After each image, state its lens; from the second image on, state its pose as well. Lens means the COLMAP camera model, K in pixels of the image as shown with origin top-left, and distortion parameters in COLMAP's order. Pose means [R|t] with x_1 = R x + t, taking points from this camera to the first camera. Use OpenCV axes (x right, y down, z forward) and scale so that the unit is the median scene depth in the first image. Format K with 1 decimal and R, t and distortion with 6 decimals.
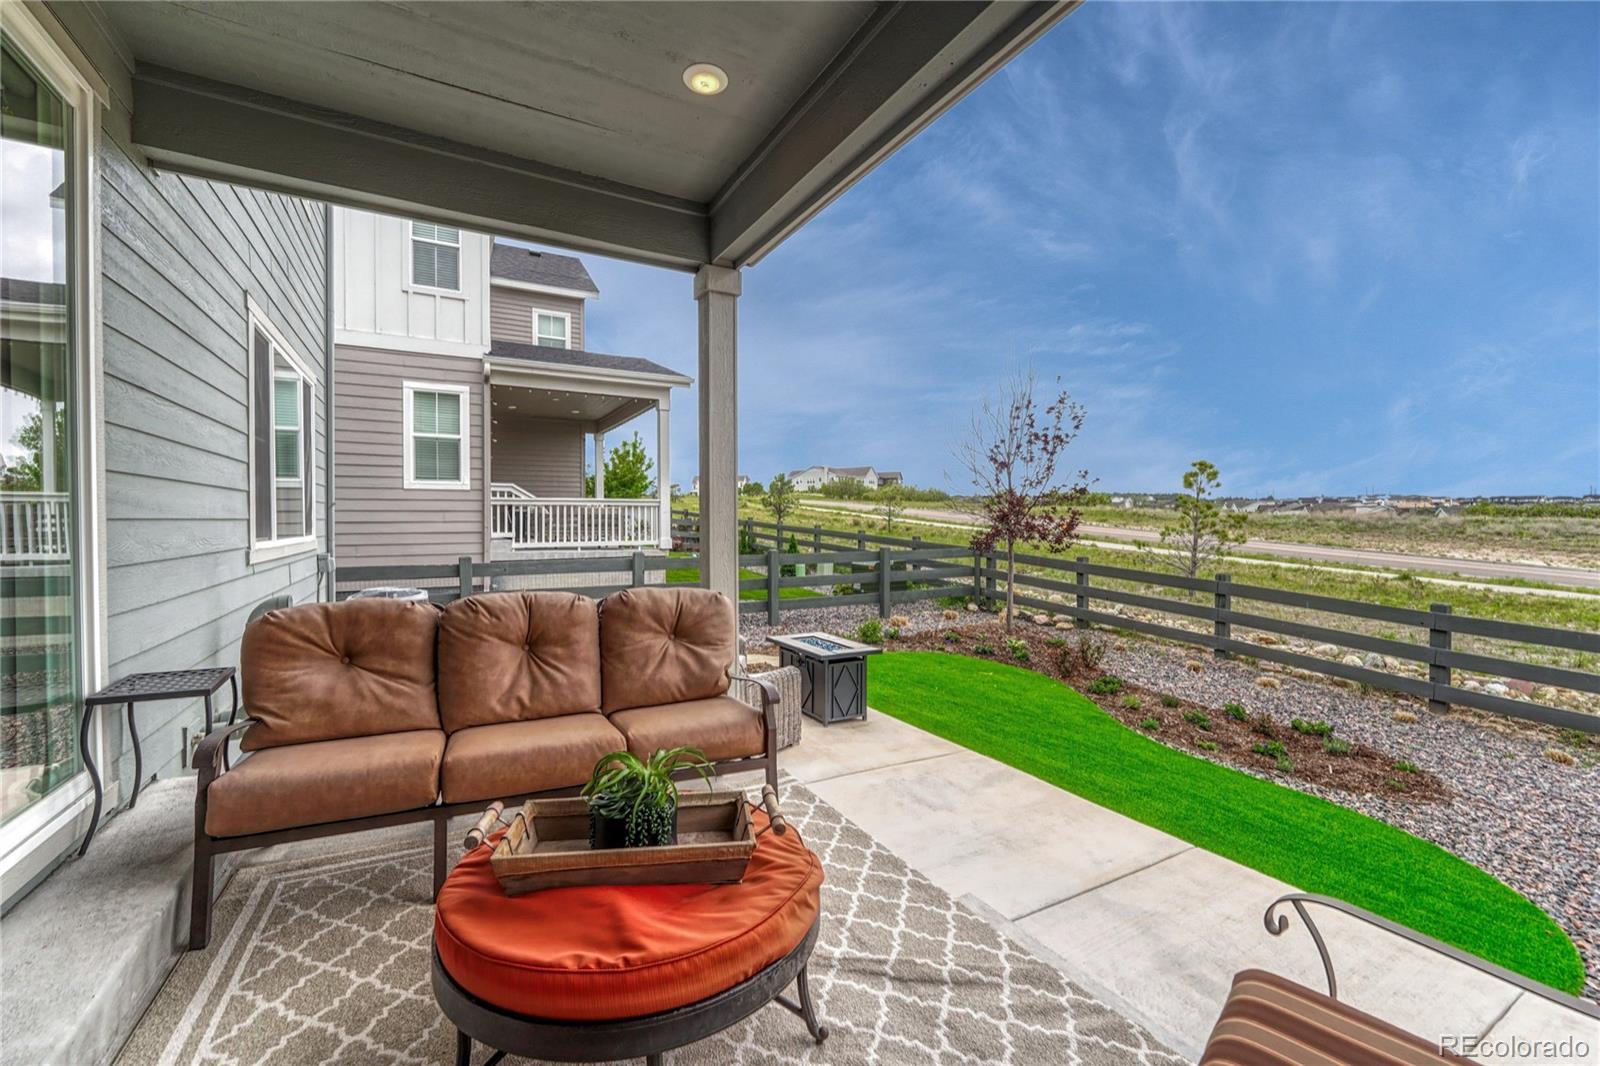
lens RADIAL K [[650.3, 0, 724.6], [0, 650.3, 527.8], [0, 0, 1]] dist [0.002626, 0.000274]
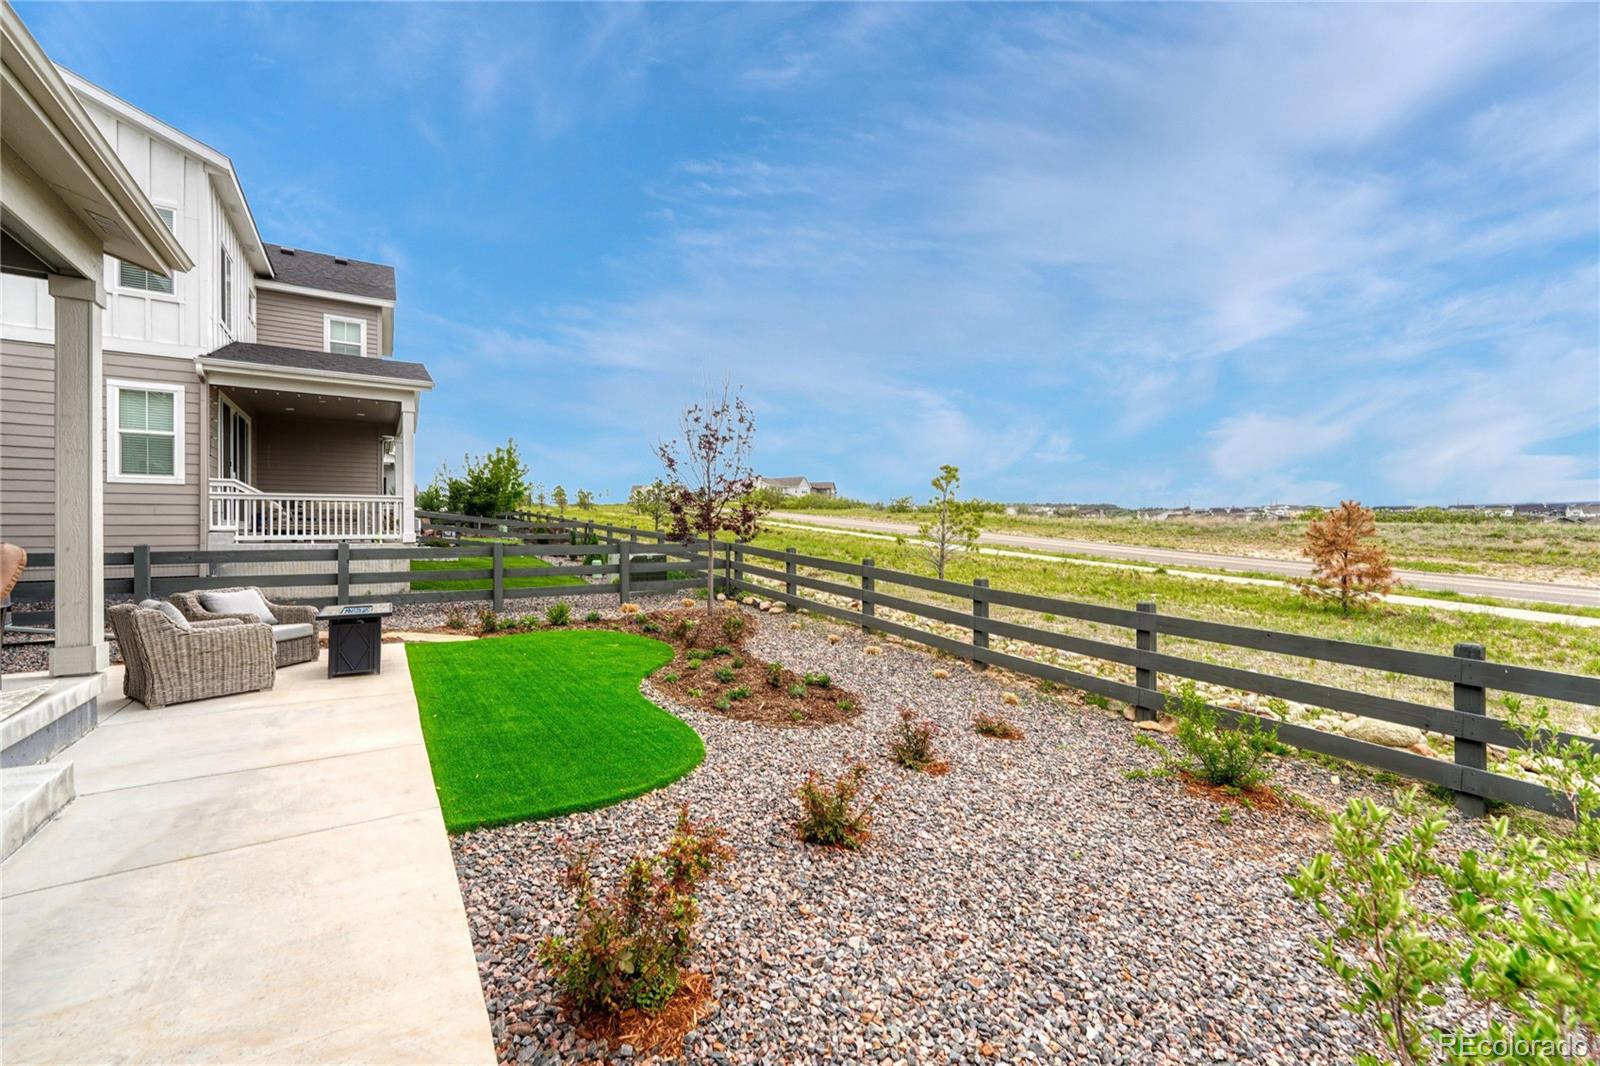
lens RADIAL K [[650.3, 0, 724.6], [0, 650.3, 527.8], [0, 0, 1]] dist [0.002626, 0.000274]
pose [[0.997915, -0.002260, 0.064496, 0.403748], [0.003364, 0.999850, -0.017006, 0.032018], [-0.064448, 0.017187, 0.997773, -0.099194]]
